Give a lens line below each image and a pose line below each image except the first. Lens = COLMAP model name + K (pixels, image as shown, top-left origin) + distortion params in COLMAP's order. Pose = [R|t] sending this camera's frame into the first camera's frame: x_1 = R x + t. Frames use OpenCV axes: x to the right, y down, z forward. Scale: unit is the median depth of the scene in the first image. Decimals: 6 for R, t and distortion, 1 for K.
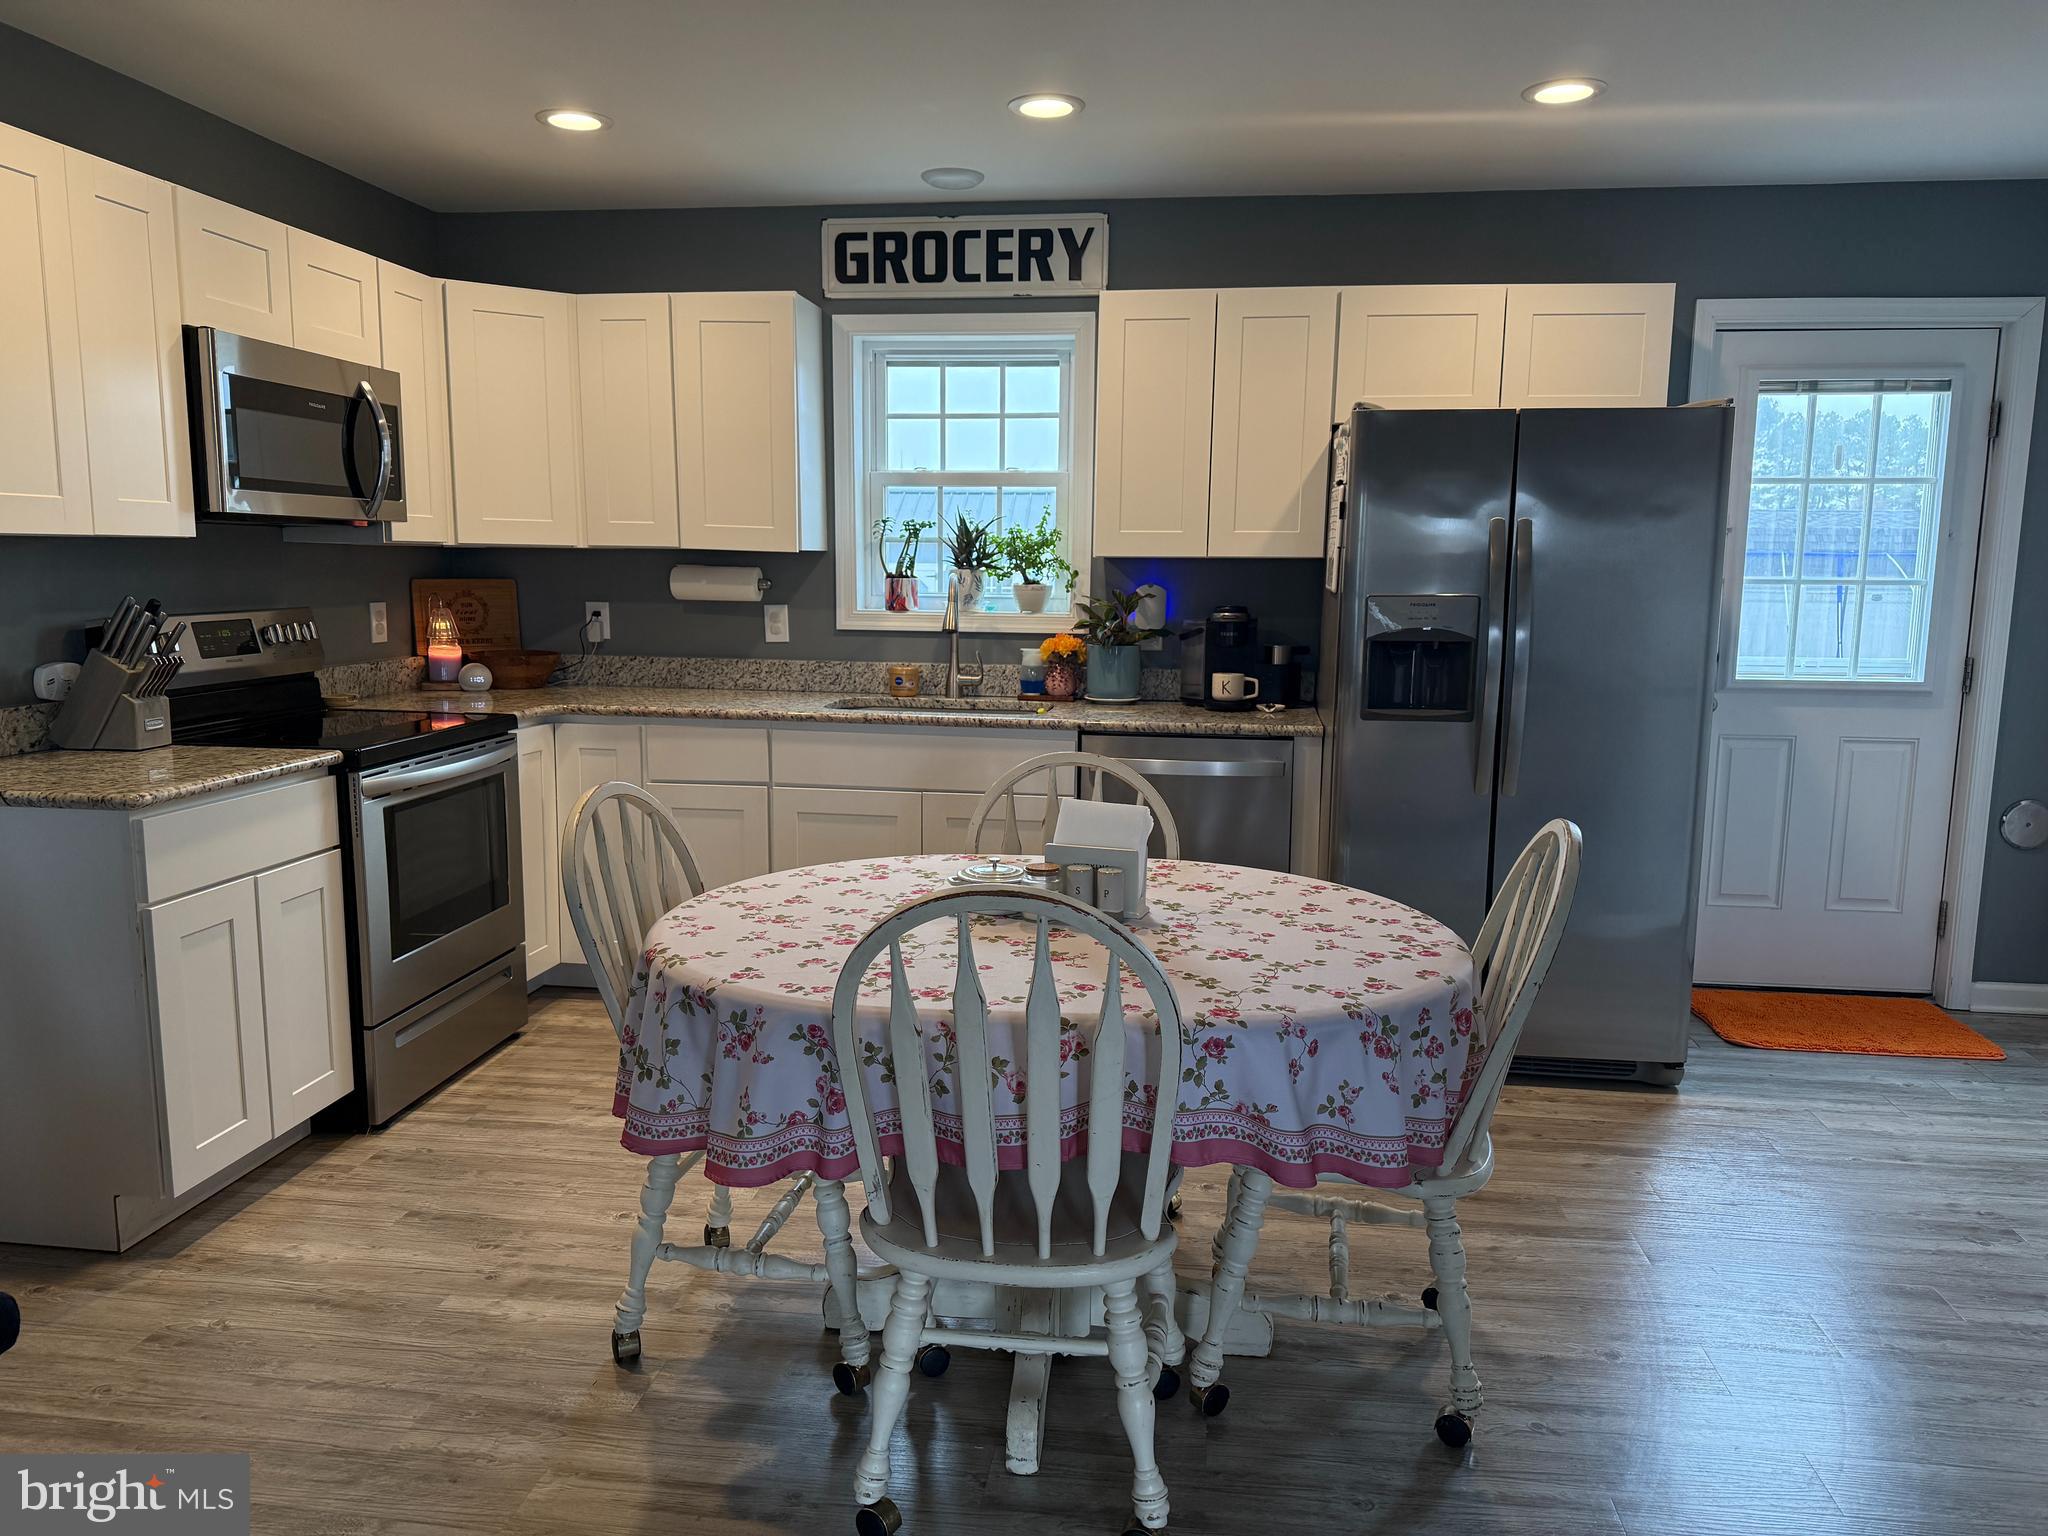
lens RADIAL K [[1424.2, 0, 1024.0], [0, 1424.2, 768.0], [0, 0, 1]] dist [0.209938, -0.341470]
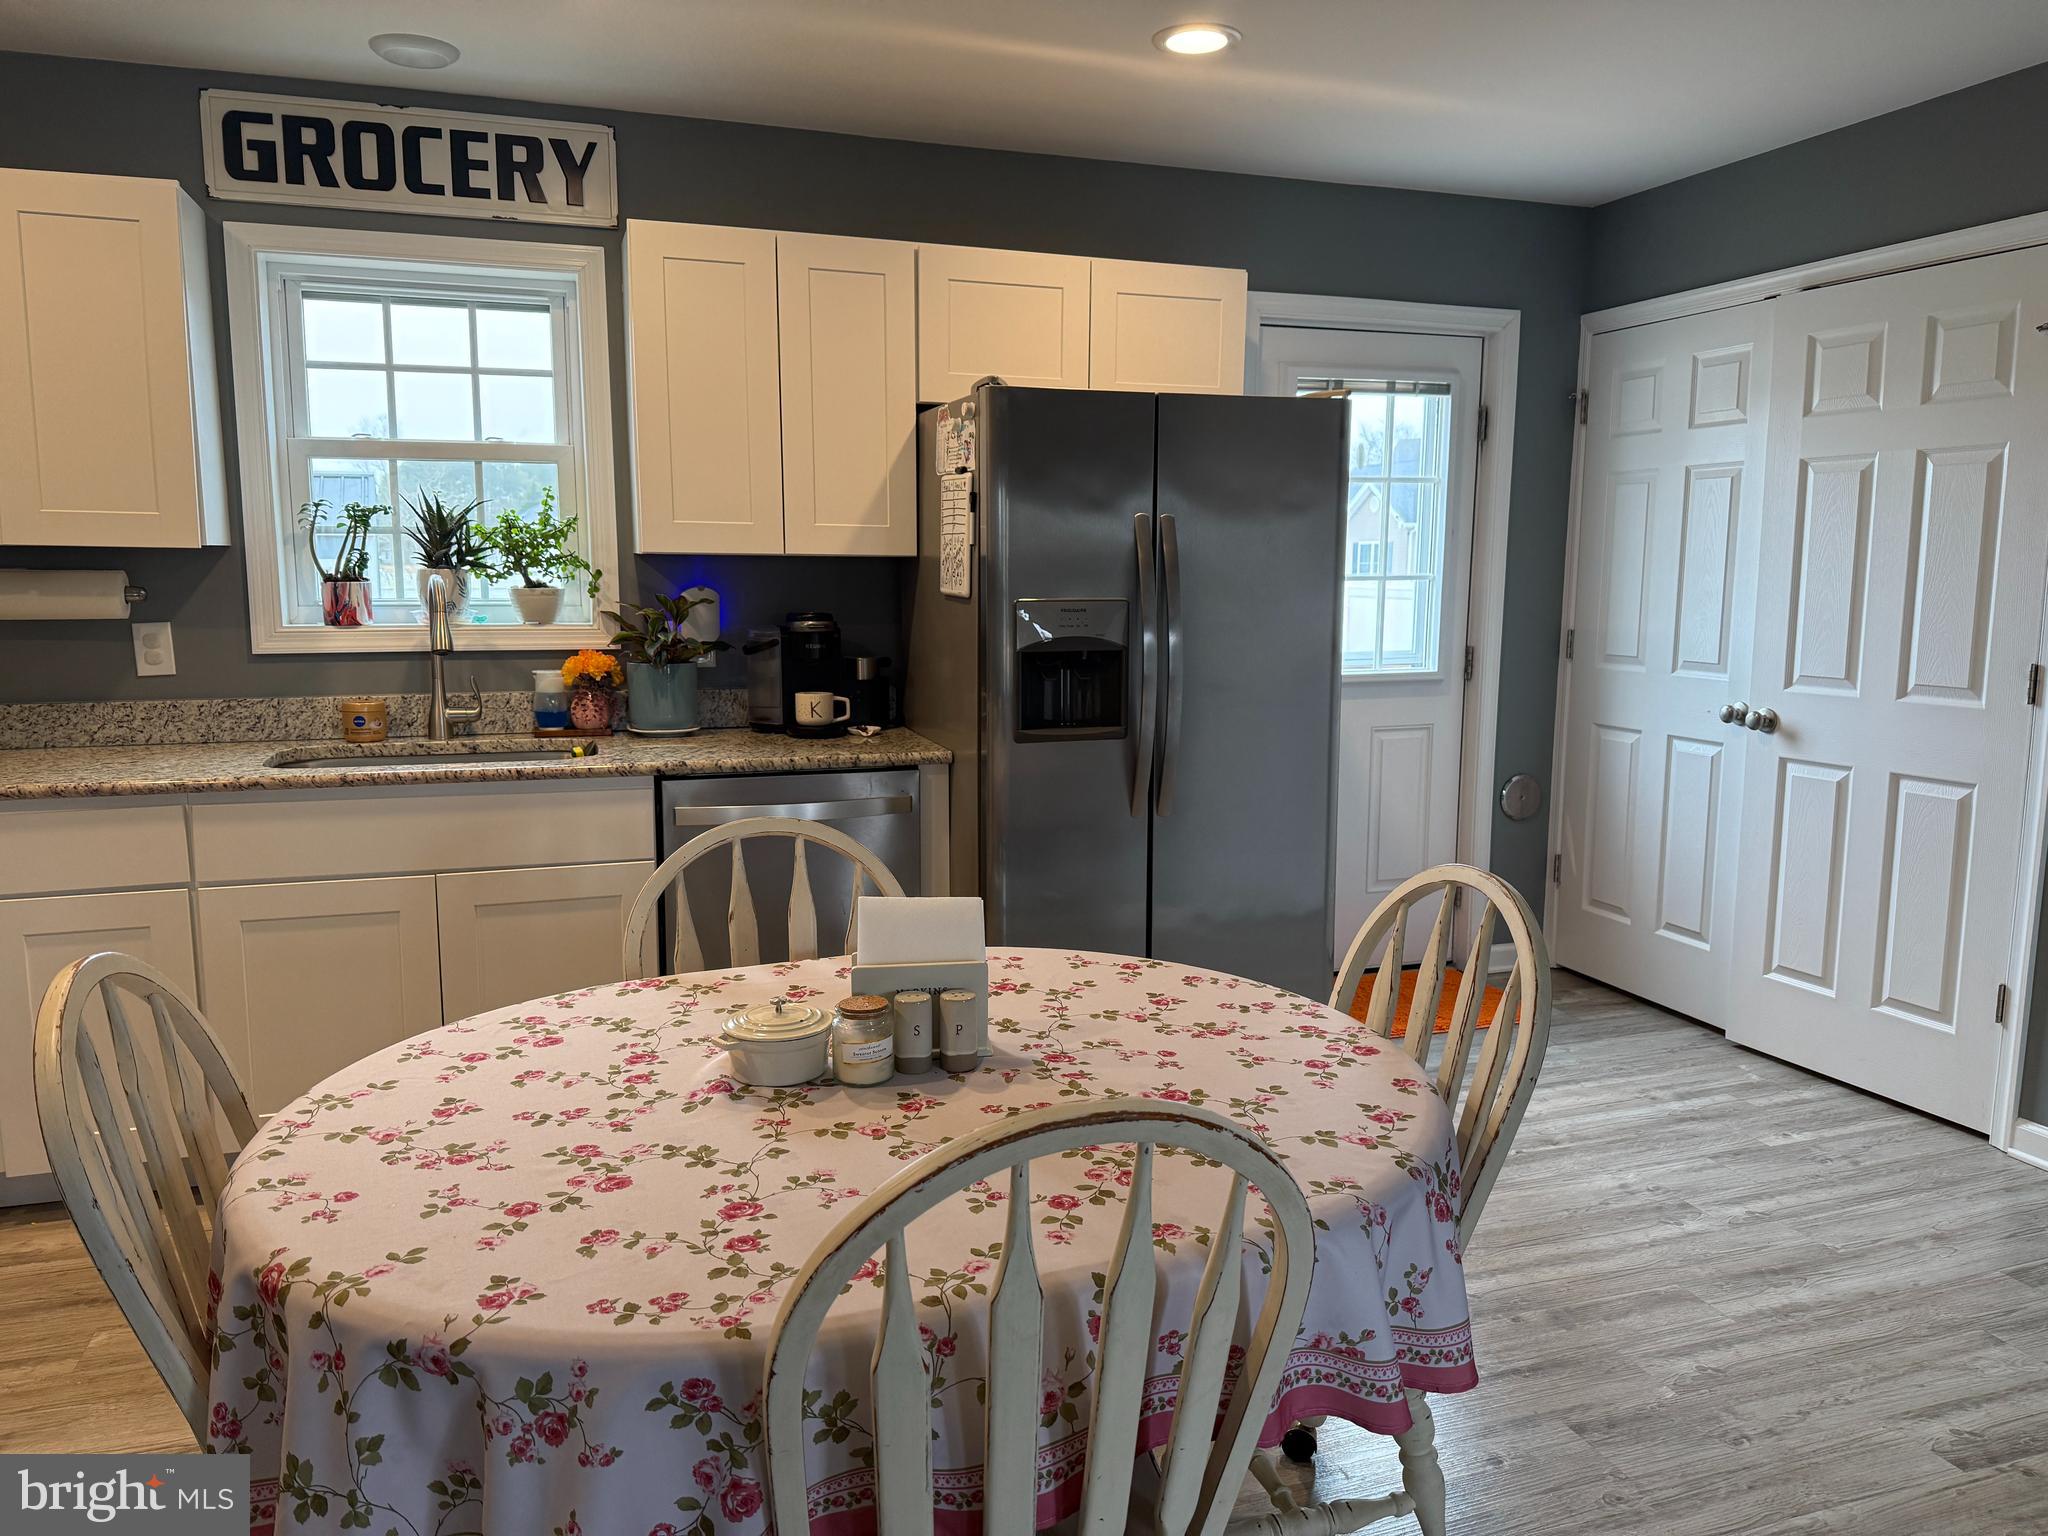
lens RADIAL K [[1444.8, 0, 1024.0], [0, 1444.8, 768.0], [0, 0, 1]] dist [0.059708, -0.069371]
pose [[0.896836, -0.070302, 0.436742, -0.114410], [0.069575, 0.997420, 0.017683, -0.027393], [-0.436858, 0.014528, 0.899413, 0.181807]]
